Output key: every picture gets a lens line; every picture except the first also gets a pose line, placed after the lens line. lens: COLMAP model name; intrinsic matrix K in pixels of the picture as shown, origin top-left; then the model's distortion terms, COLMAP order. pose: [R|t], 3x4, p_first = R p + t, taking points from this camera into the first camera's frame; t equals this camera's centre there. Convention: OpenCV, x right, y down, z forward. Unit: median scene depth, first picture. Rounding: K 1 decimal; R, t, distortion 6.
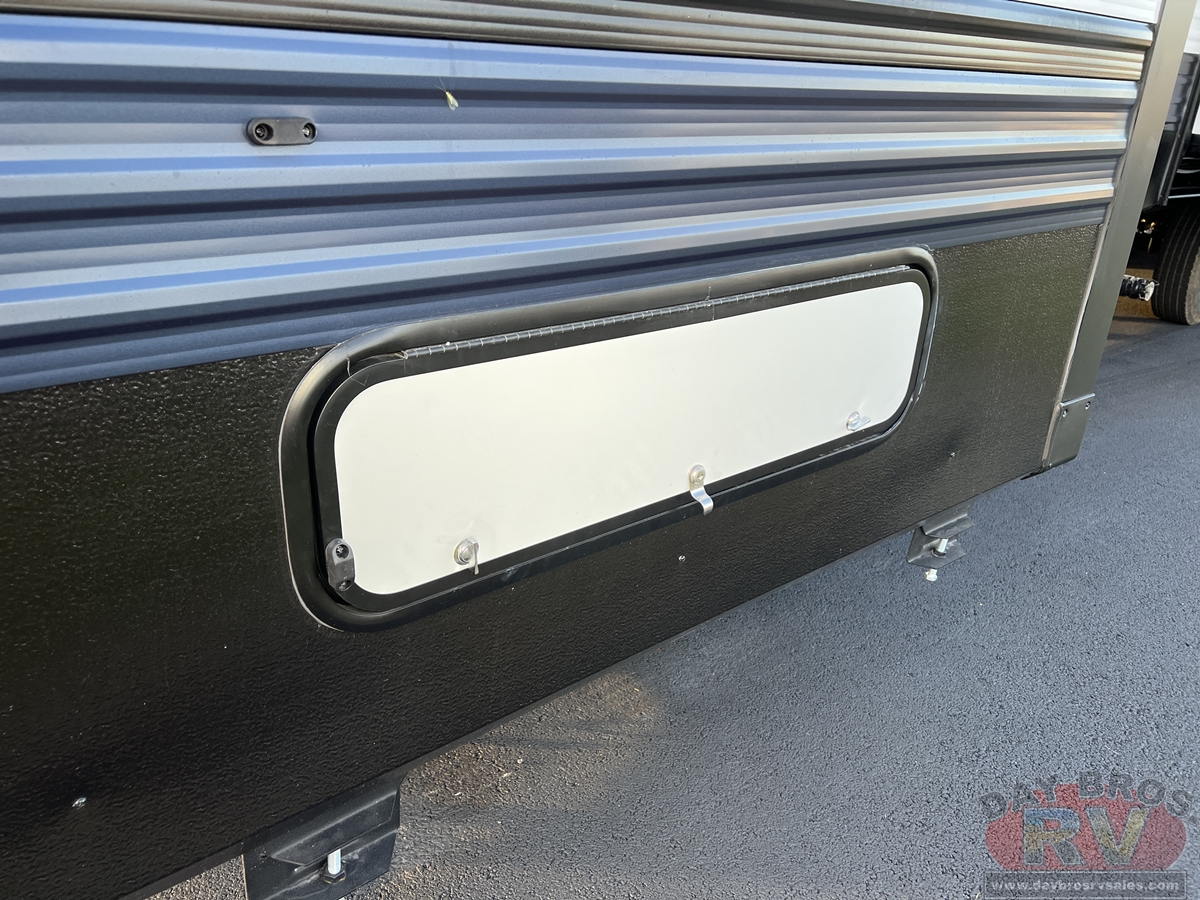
lens RADIAL K [[901.6, 0, 600.0], [0, 901.6, 450.0], [0, 0, 1]] dist [0.032867, 0.001115]
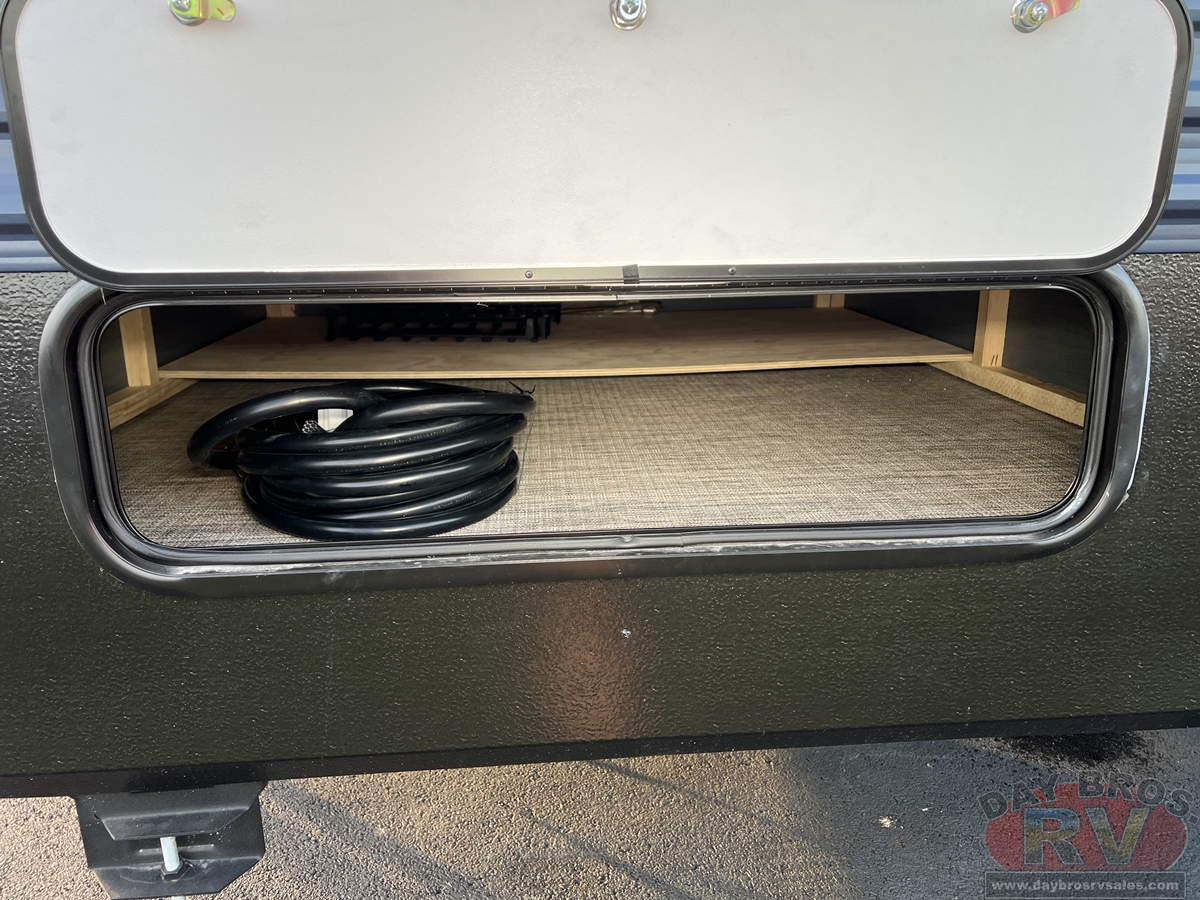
lens RADIAL K [[901.6, 0, 600.0], [0, 901.6, 450.0], [0, 0, 1]] dist [0.032867, 0.001115]
pose [[0.814965, 0.086728, -0.572984, 0.566738], [-0.181922, 0.977044, -0.110862, 0.065531], [0.550215, 0.194587, 0.812034, 0.392923]]
